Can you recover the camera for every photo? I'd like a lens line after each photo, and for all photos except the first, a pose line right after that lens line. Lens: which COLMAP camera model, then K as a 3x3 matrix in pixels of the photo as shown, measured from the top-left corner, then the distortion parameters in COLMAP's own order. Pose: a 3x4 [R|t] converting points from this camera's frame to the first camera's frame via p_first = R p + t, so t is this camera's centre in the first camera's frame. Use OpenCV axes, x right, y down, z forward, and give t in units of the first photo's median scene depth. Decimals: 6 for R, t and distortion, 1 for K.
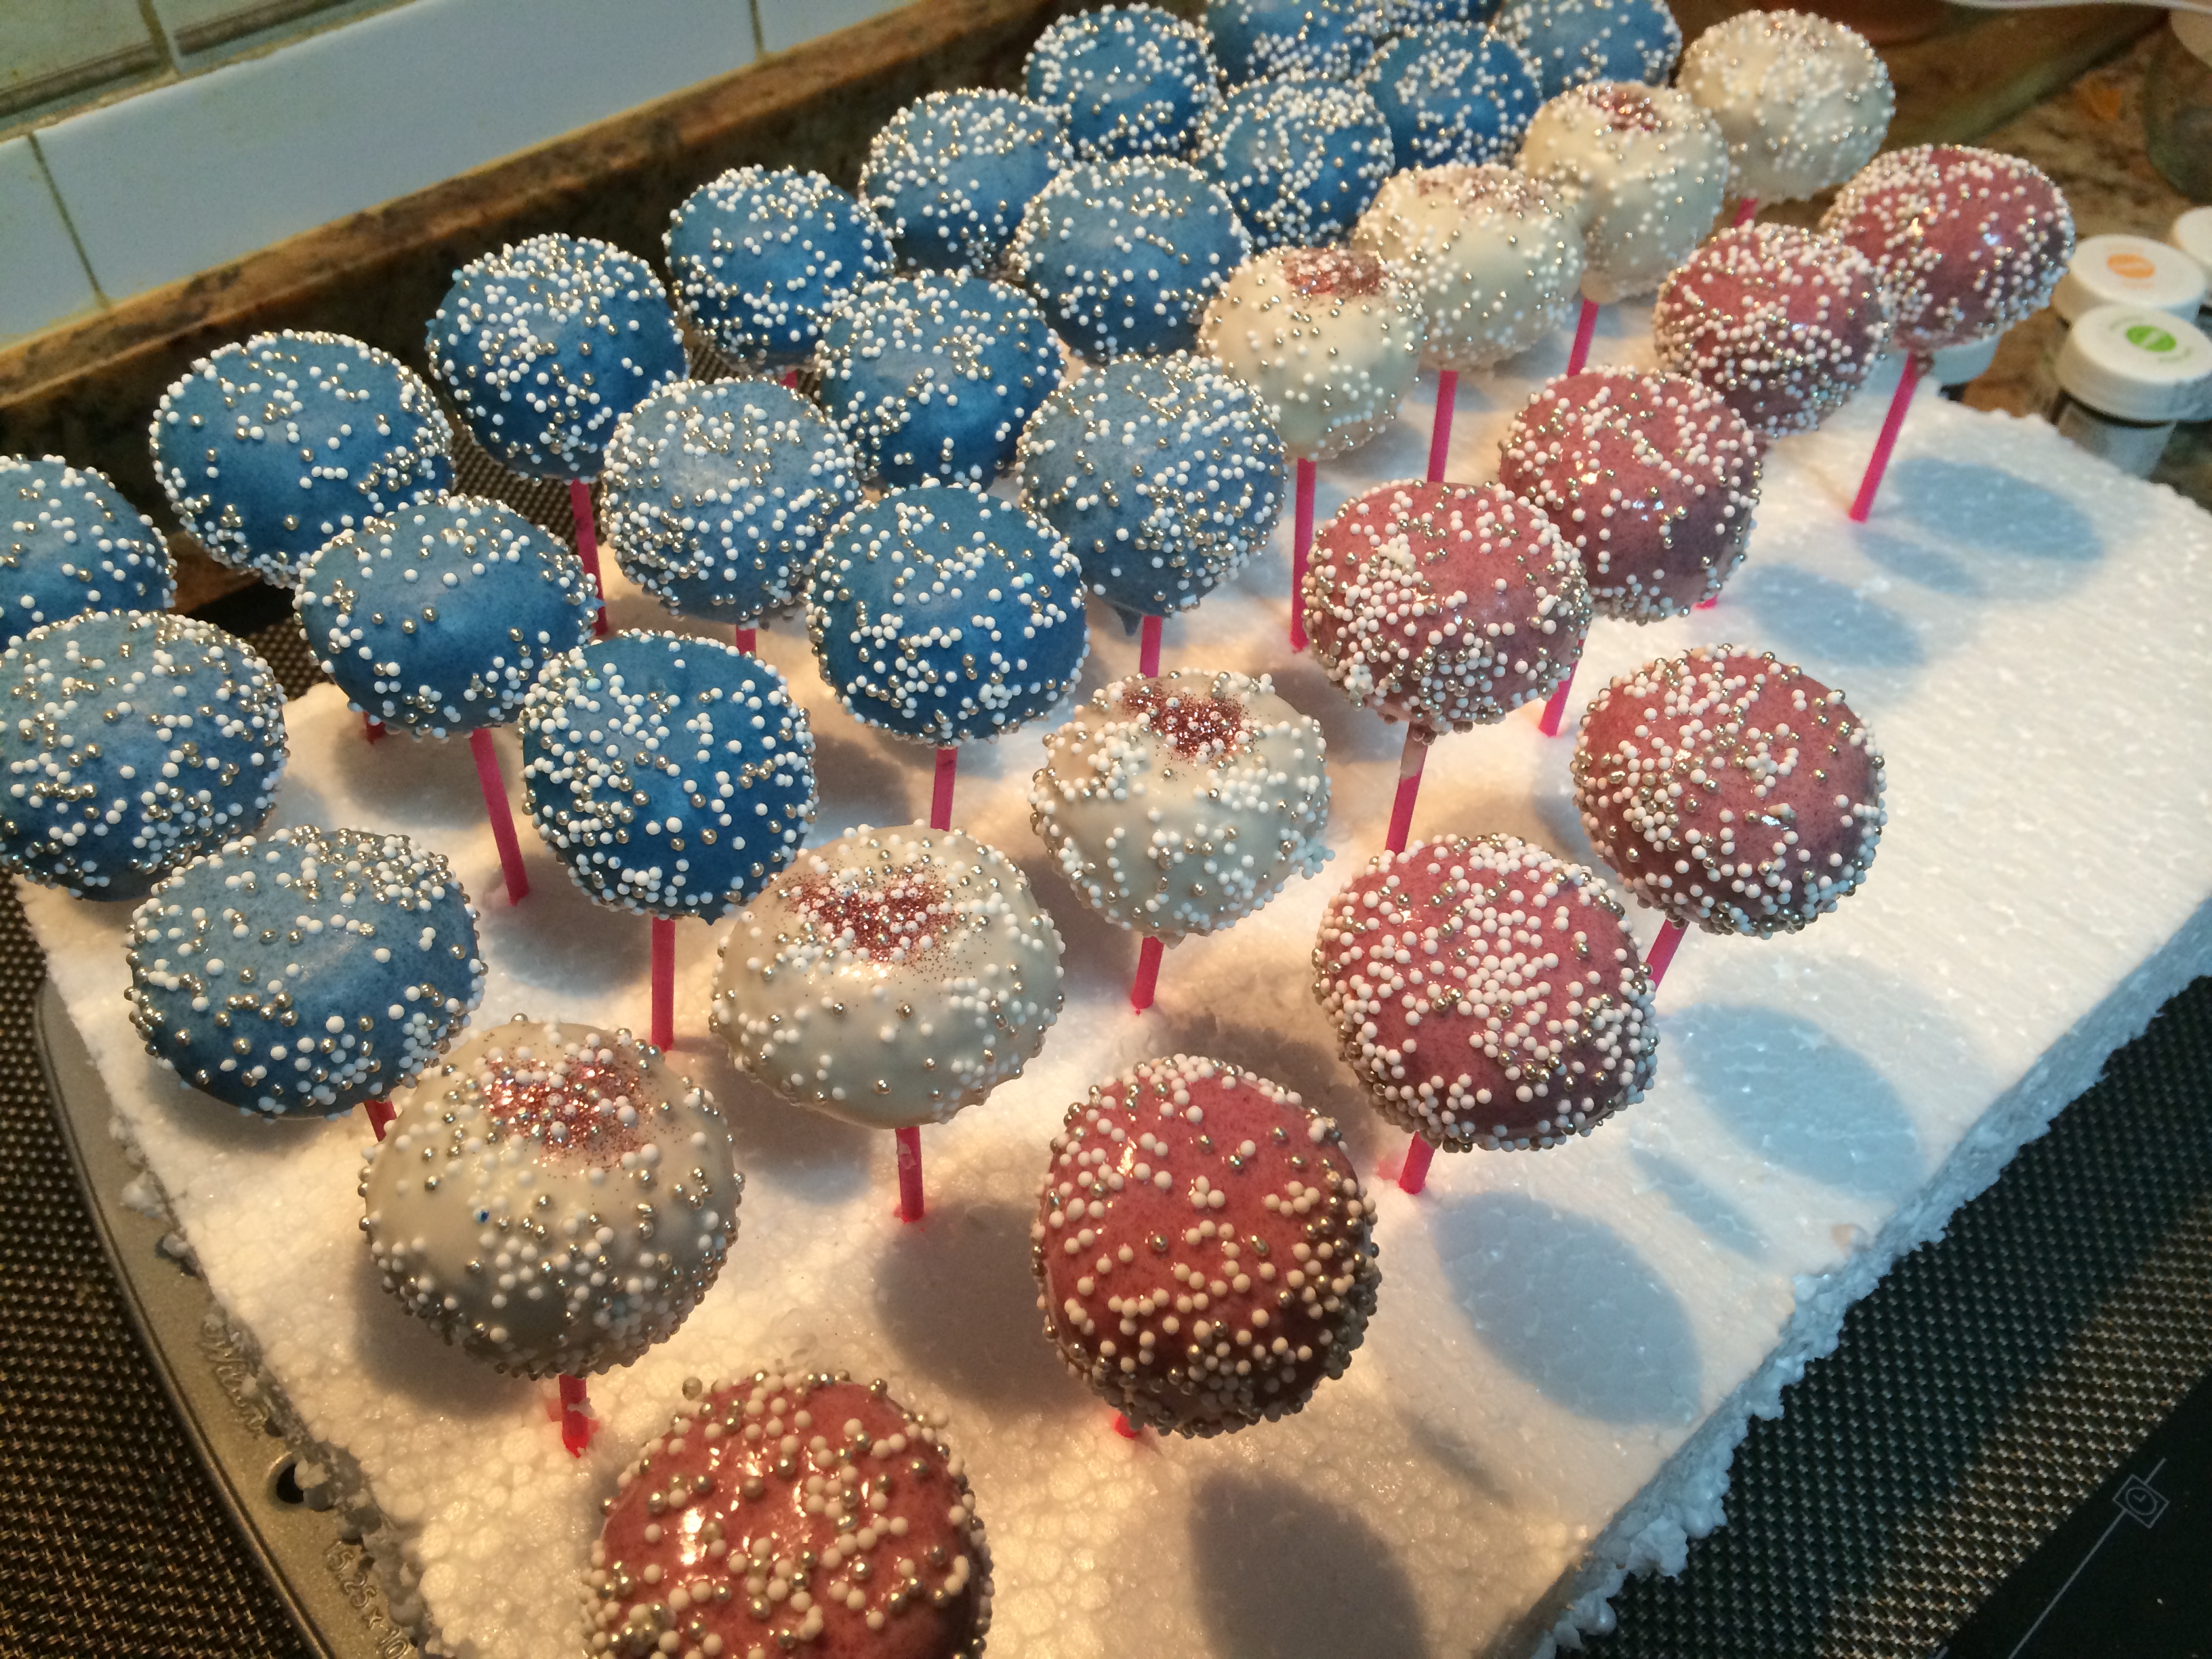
lens RADIAL K [[1988.0, 0, 1091.7], [0, 1988.0, 830.6], [0, 0, 1]] dist [0.126276, -0.243330]
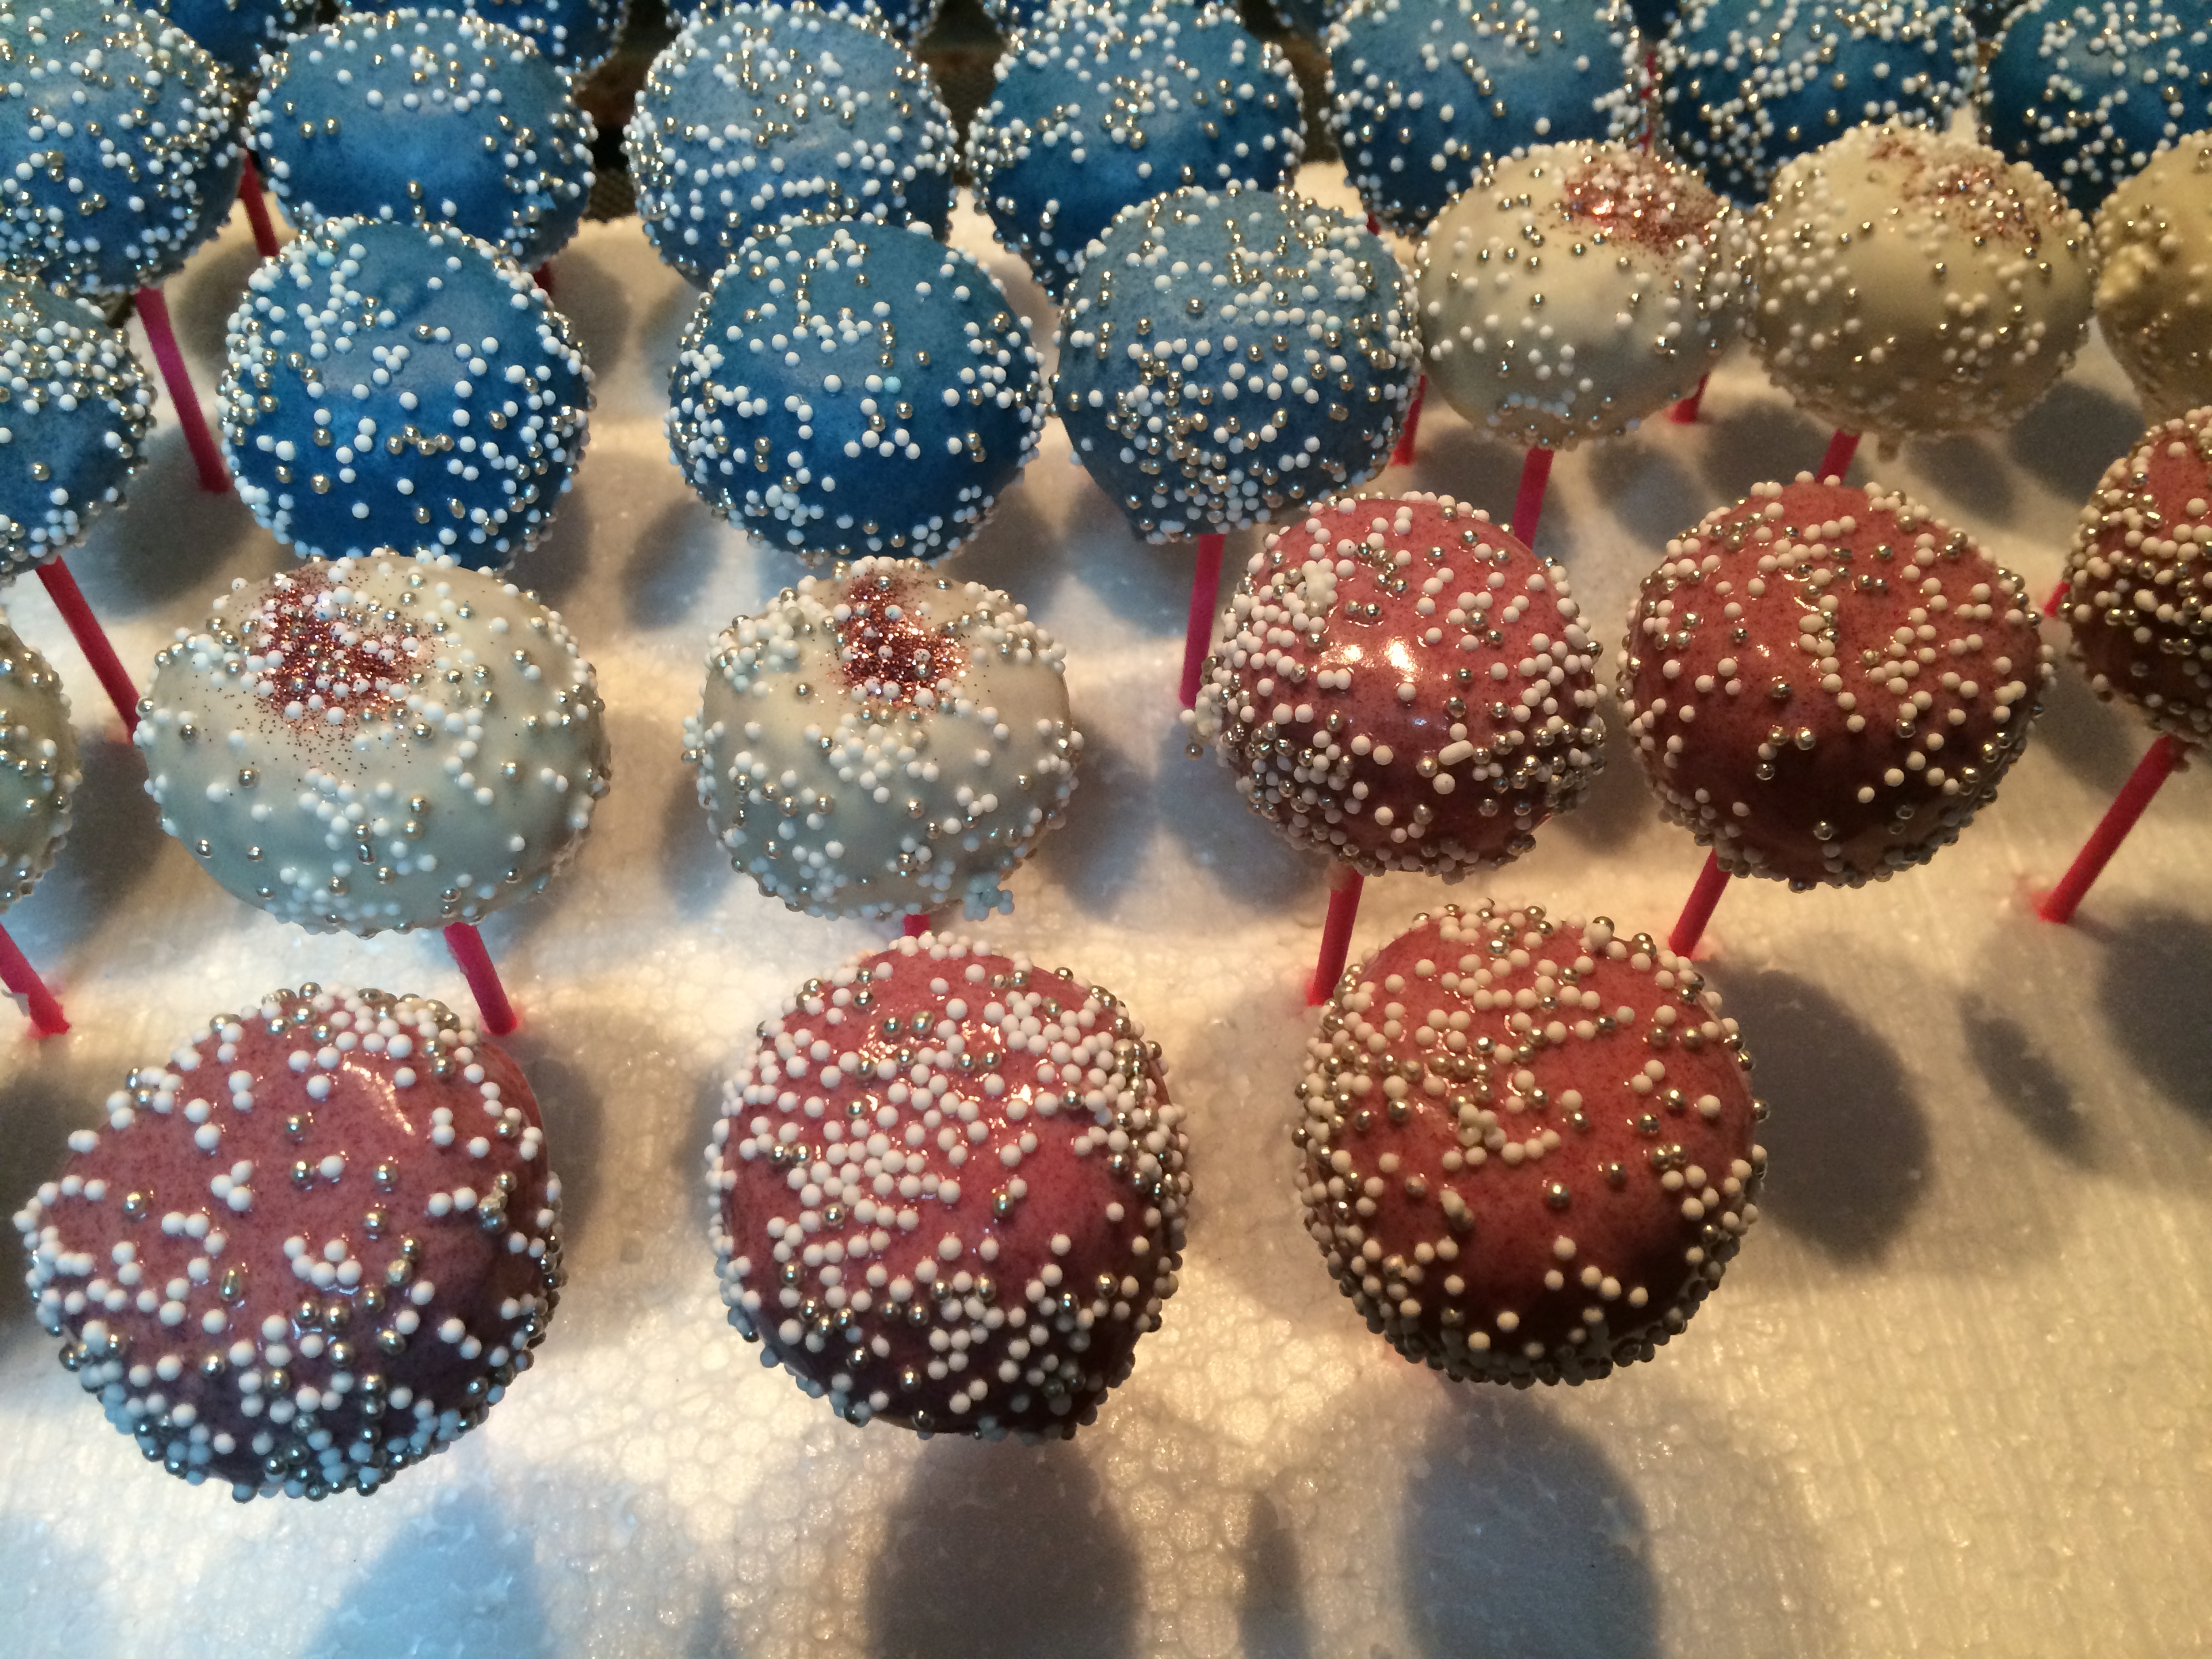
lens RADIAL K [[1988.0, 0, 1091.7], [0, 1988.0, 830.6], [0, 0, 1]] dist [0.126276, -0.243330]
pose [[0.789752, 0.499041, -0.356721, 0.380033], [-0.461761, 0.866452, 0.189835, -0.159816], [0.403817, 0.014797, 0.914720, 0.351401]]
